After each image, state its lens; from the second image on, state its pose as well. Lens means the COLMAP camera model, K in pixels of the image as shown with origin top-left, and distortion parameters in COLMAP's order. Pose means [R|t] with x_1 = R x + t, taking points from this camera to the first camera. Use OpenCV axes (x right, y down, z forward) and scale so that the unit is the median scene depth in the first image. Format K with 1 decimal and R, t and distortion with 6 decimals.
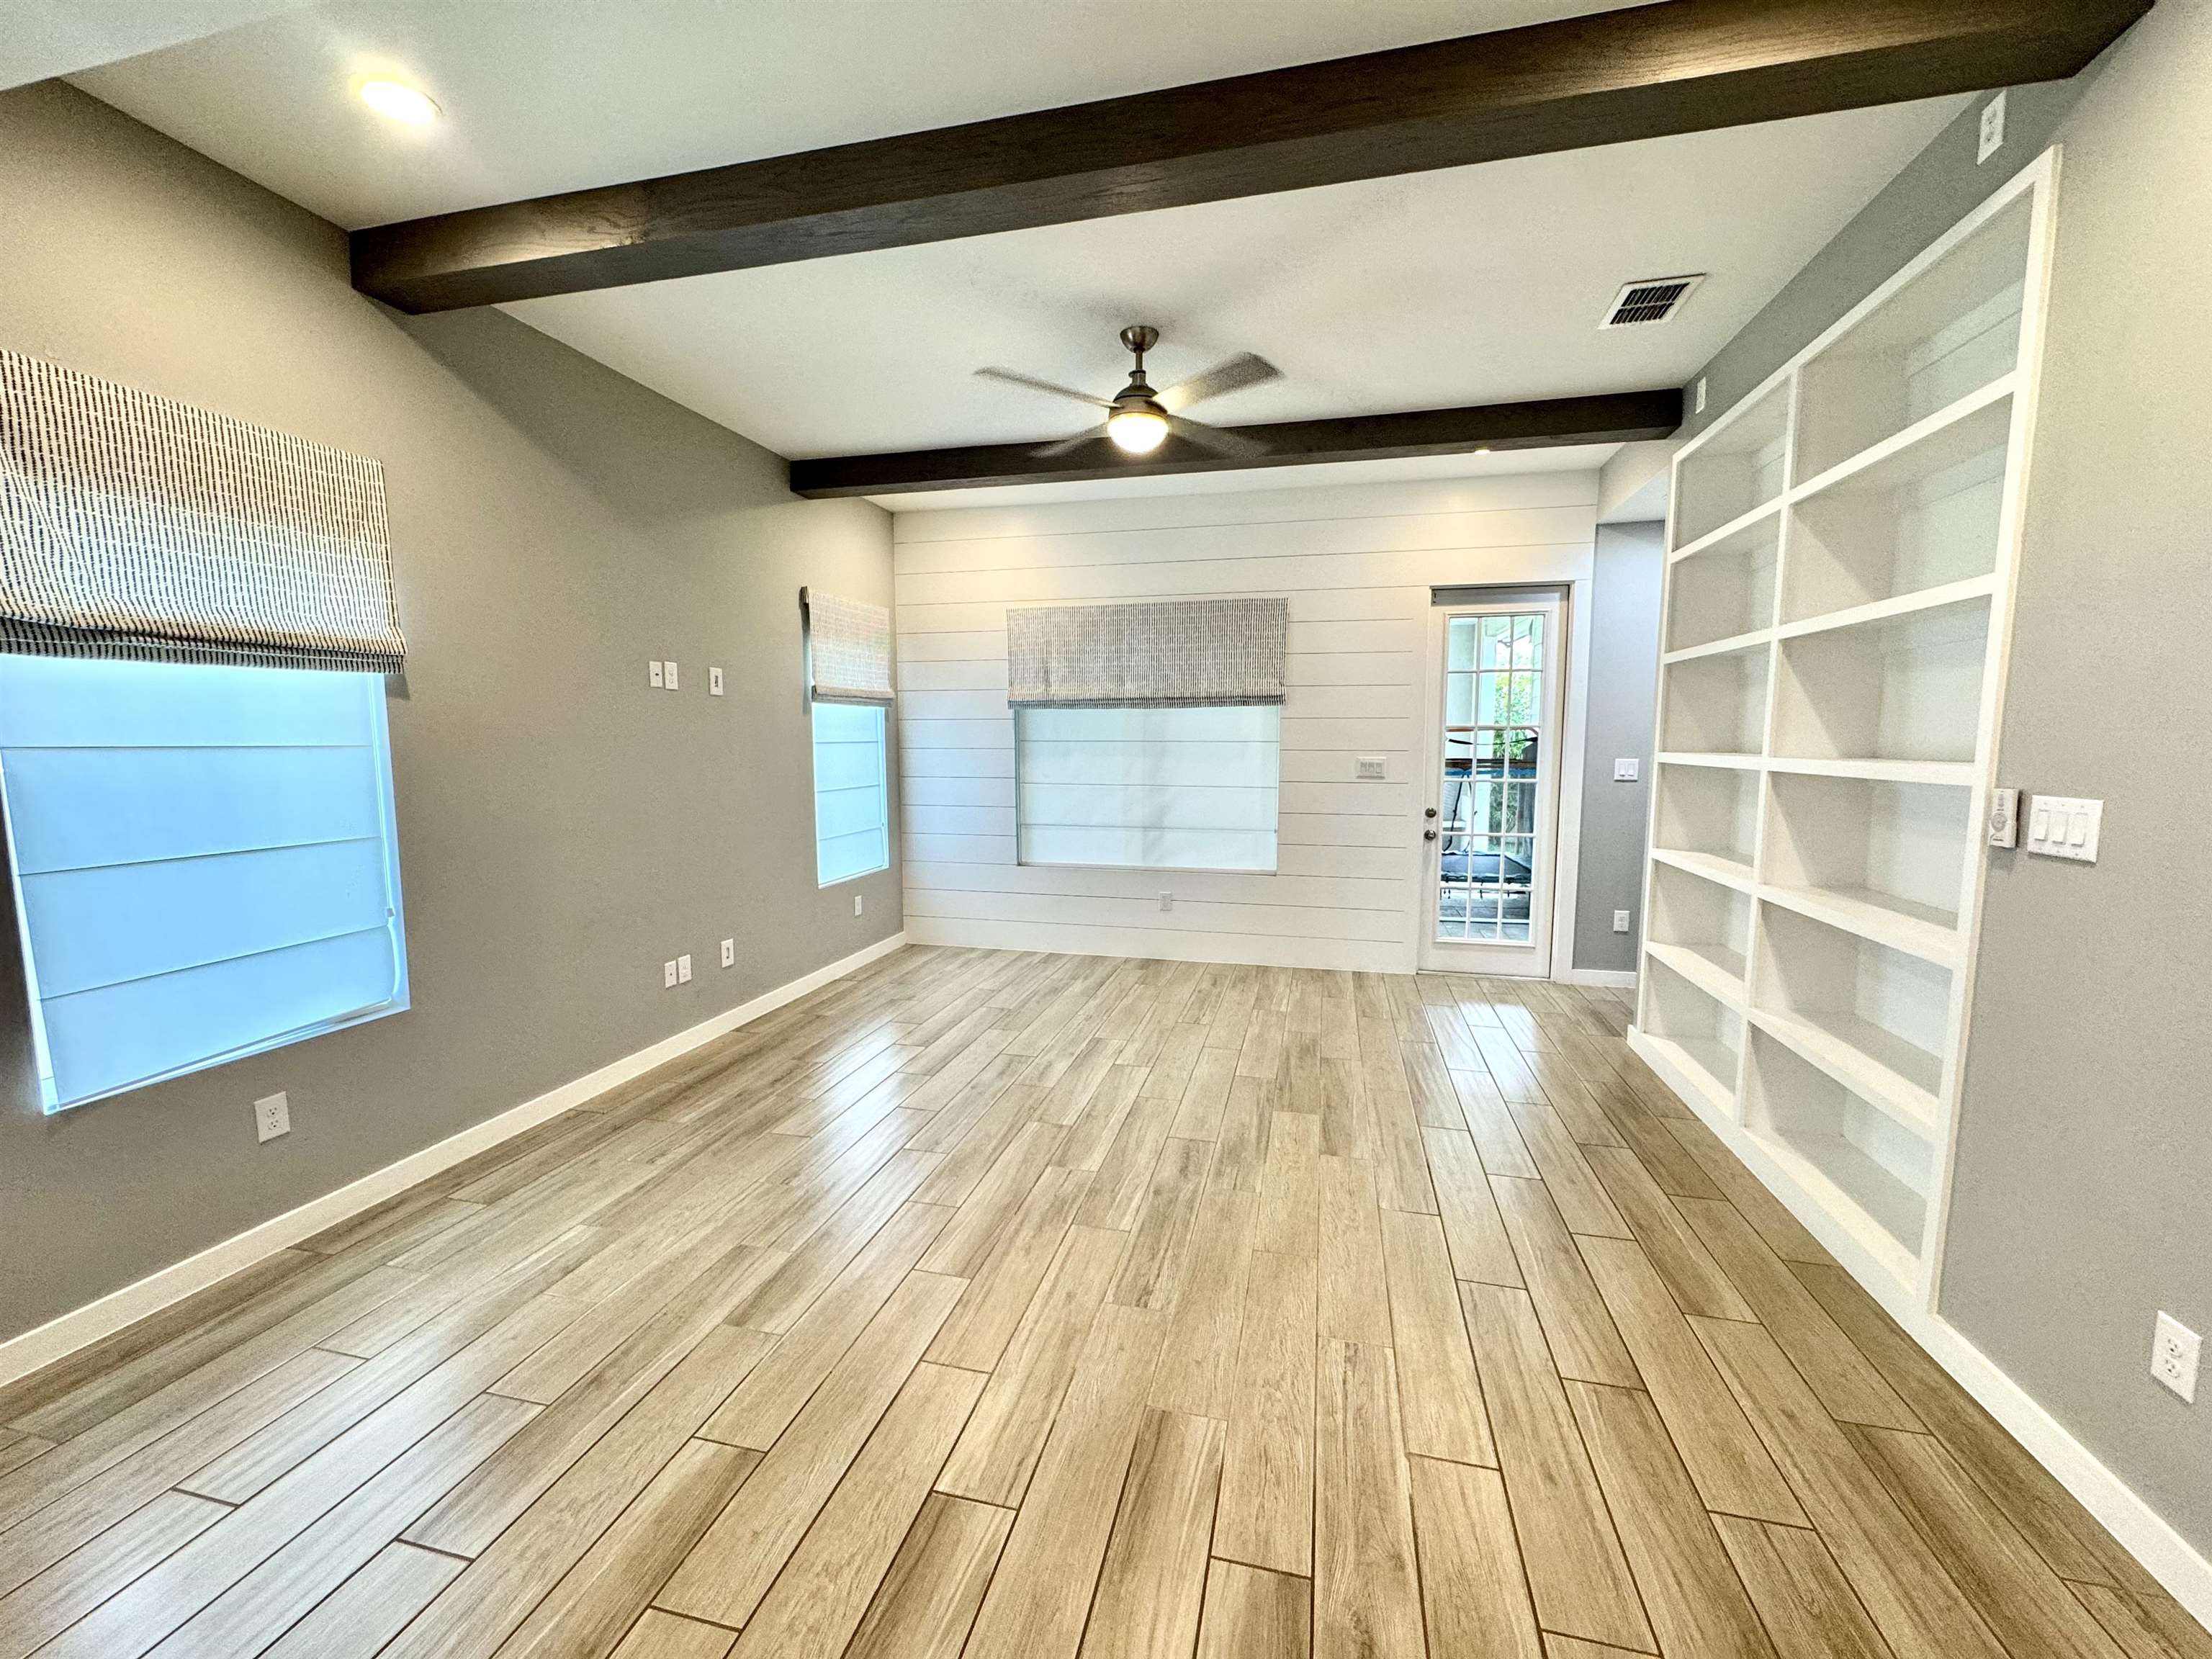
lens RADIAL K [[882.7, 0, 1106.4], [0, 882.7, 833.1], [0, 0, 1]] dist [-0.003720, 0.000135]
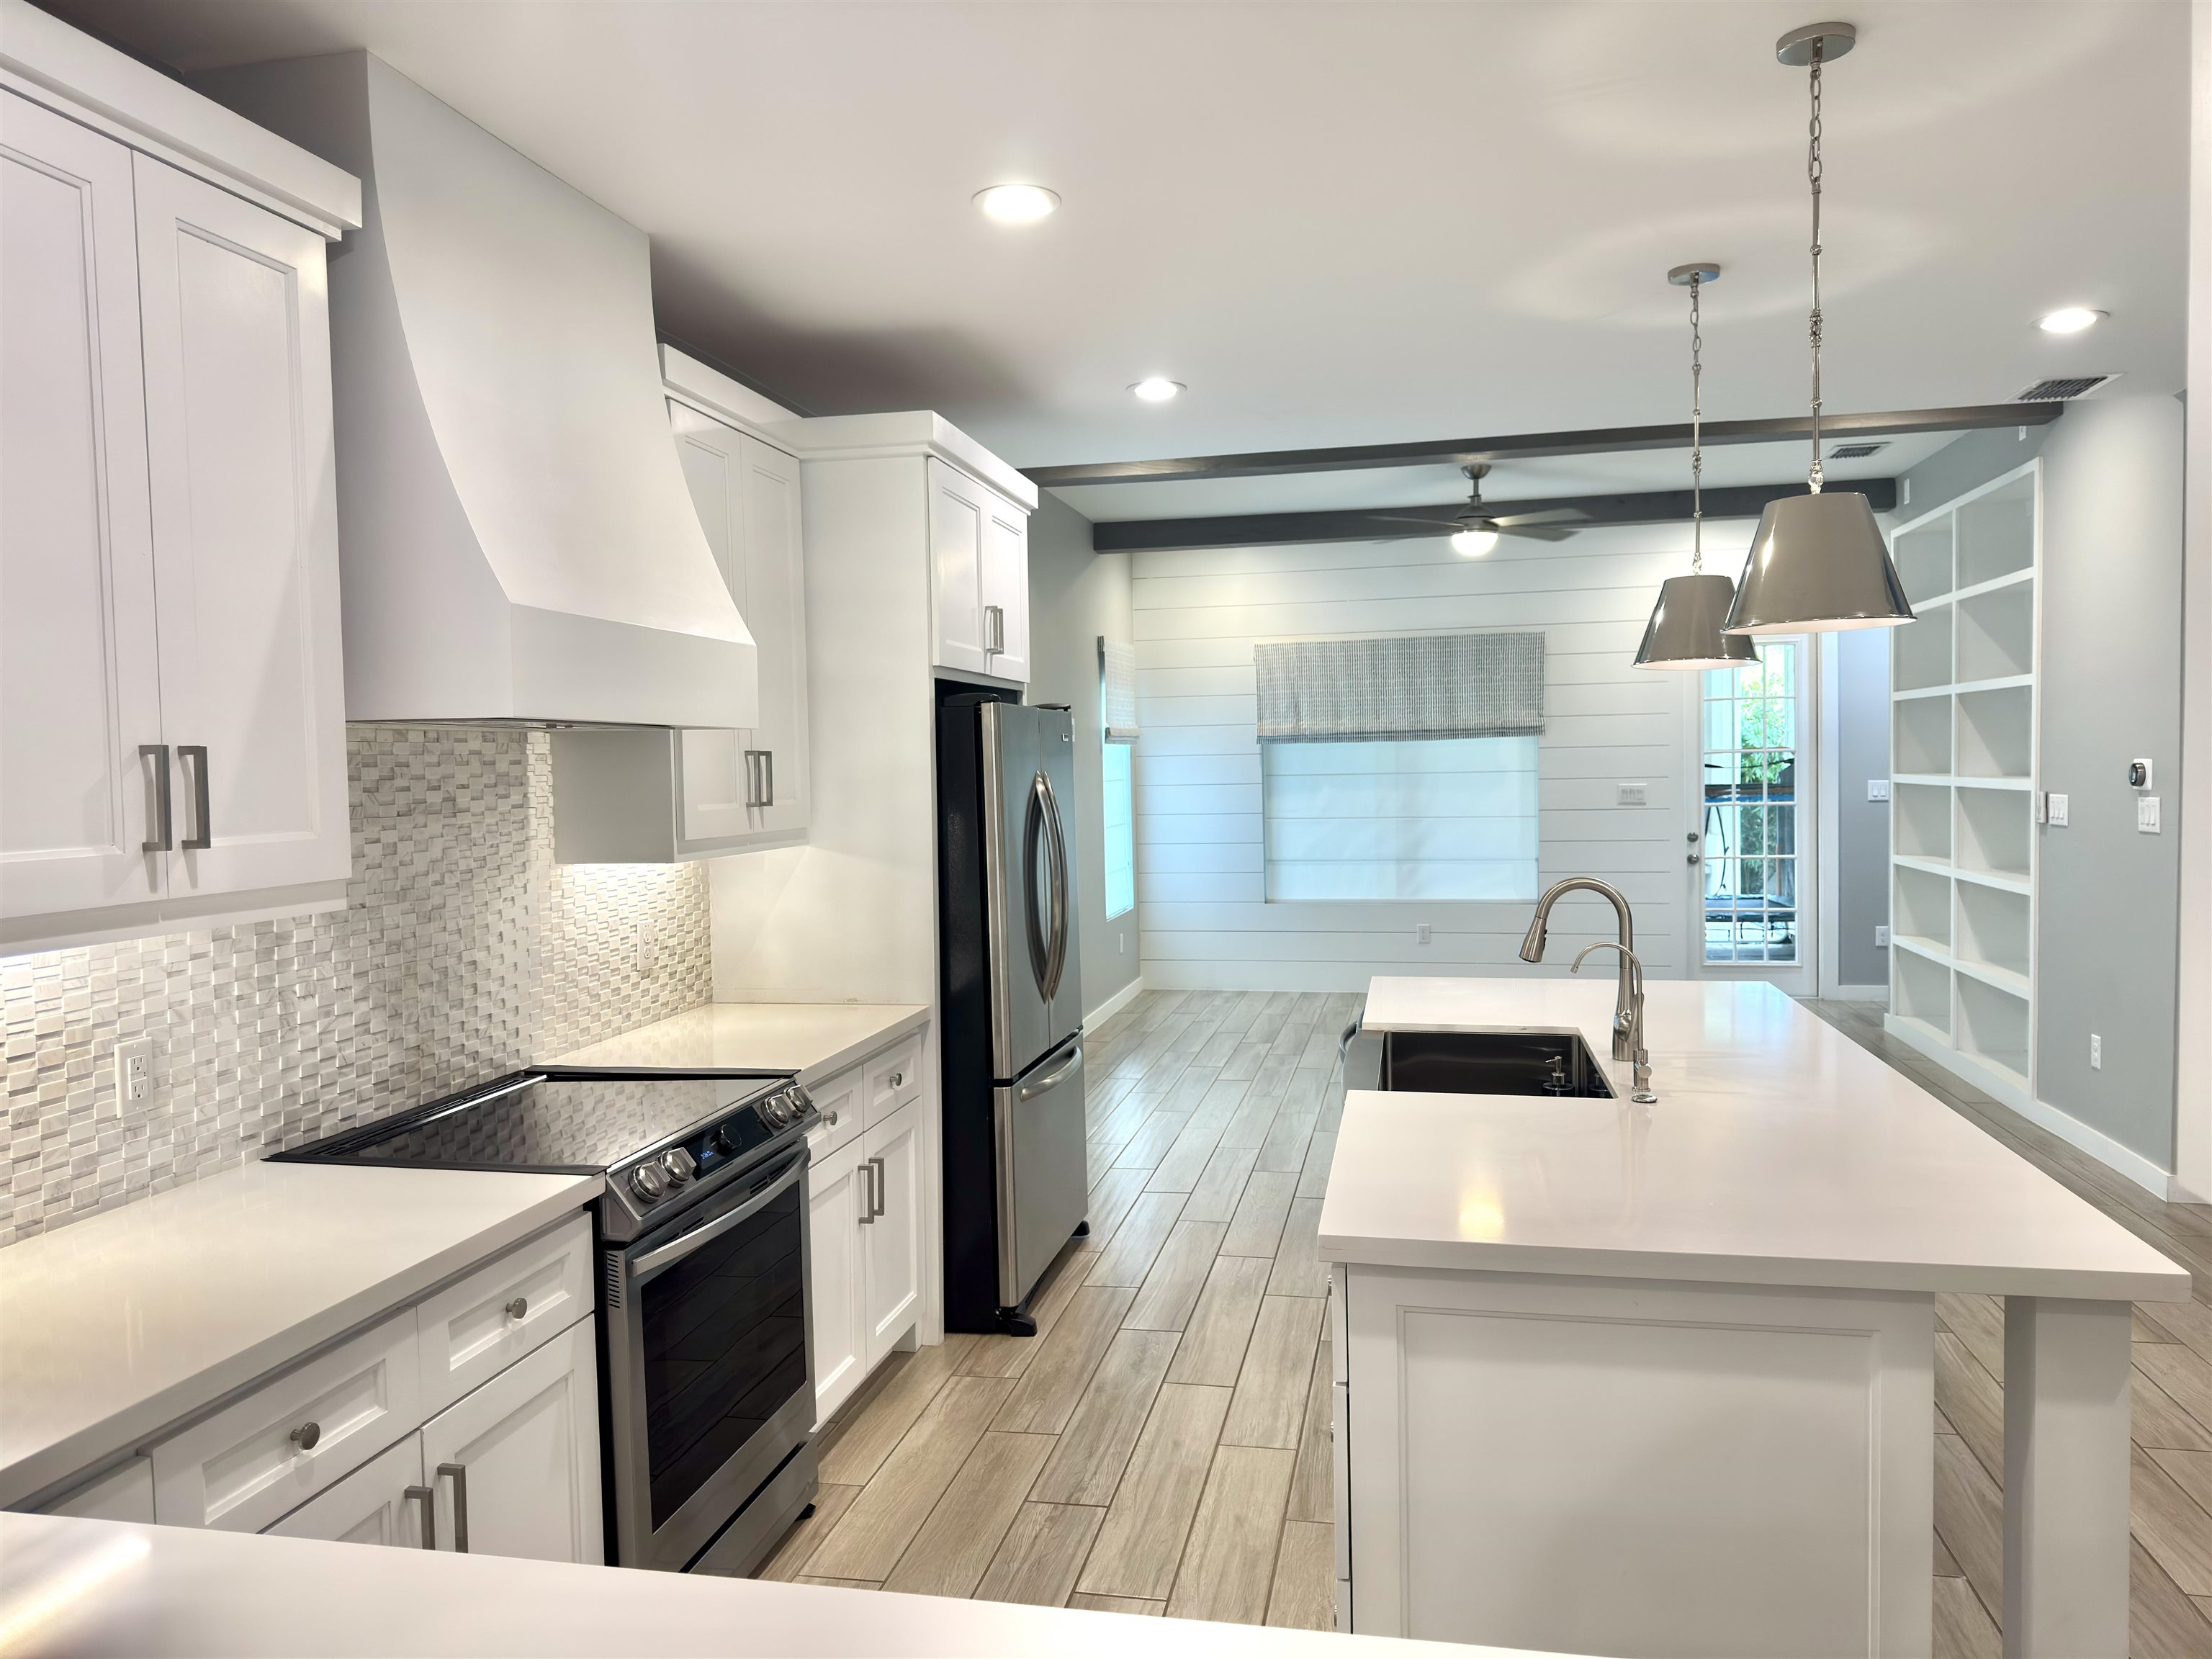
lens RADIAL K [[1551.8, 0, 1102.3], [0, 1551.8, 826.0], [0, 0, 1]] dist [0.064455, -0.055525]
pose [[0.999416, -0.020454, 0.027373, -0.494062], [0.022257, 0.997485, -0.067300, 0.095874], [-0.025927, 0.067870, 0.997357, -1.070982]]
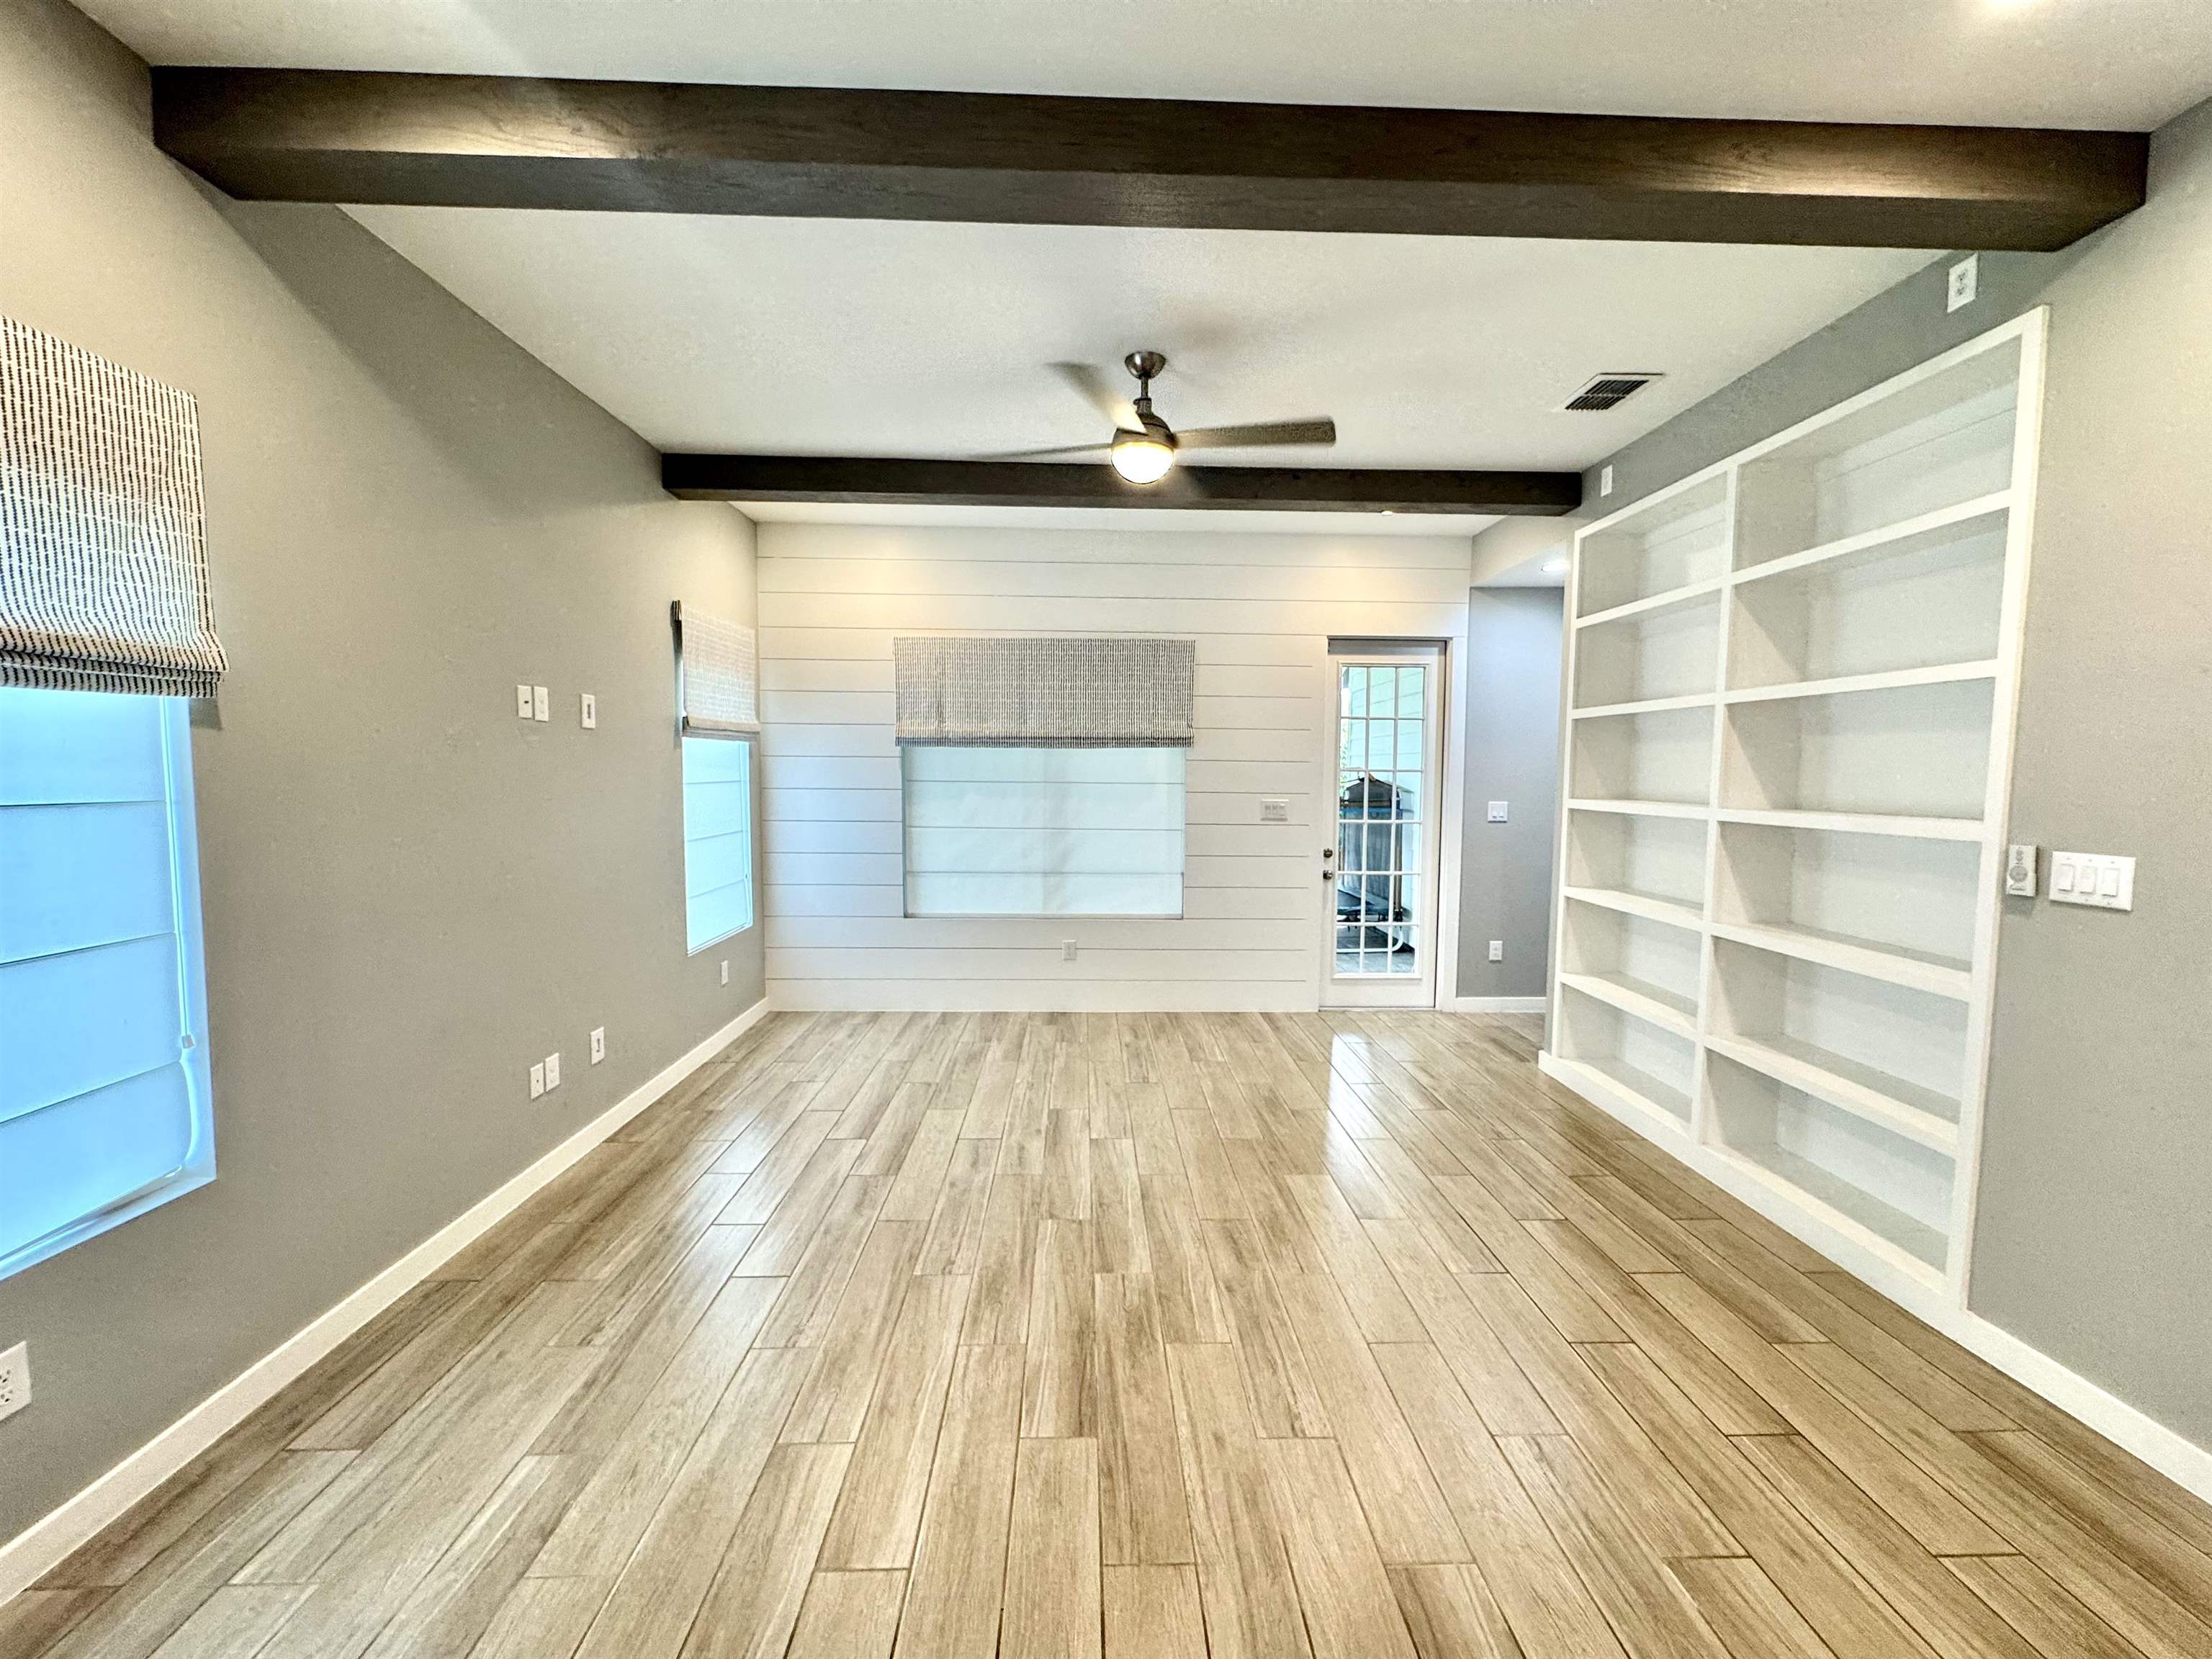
lens RADIAL K [[882.7, 0, 1107.7], [0, 882.7, 832.9], [0, 0, 1]] dist [-0.003720, 0.000135]
pose [[0.963266, -0.010969, 0.268326, -0.215385], [0.020247, 0.999288, -0.031837, -0.026032], [-0.267785, 0.036100, 0.962802, 0.099862]]
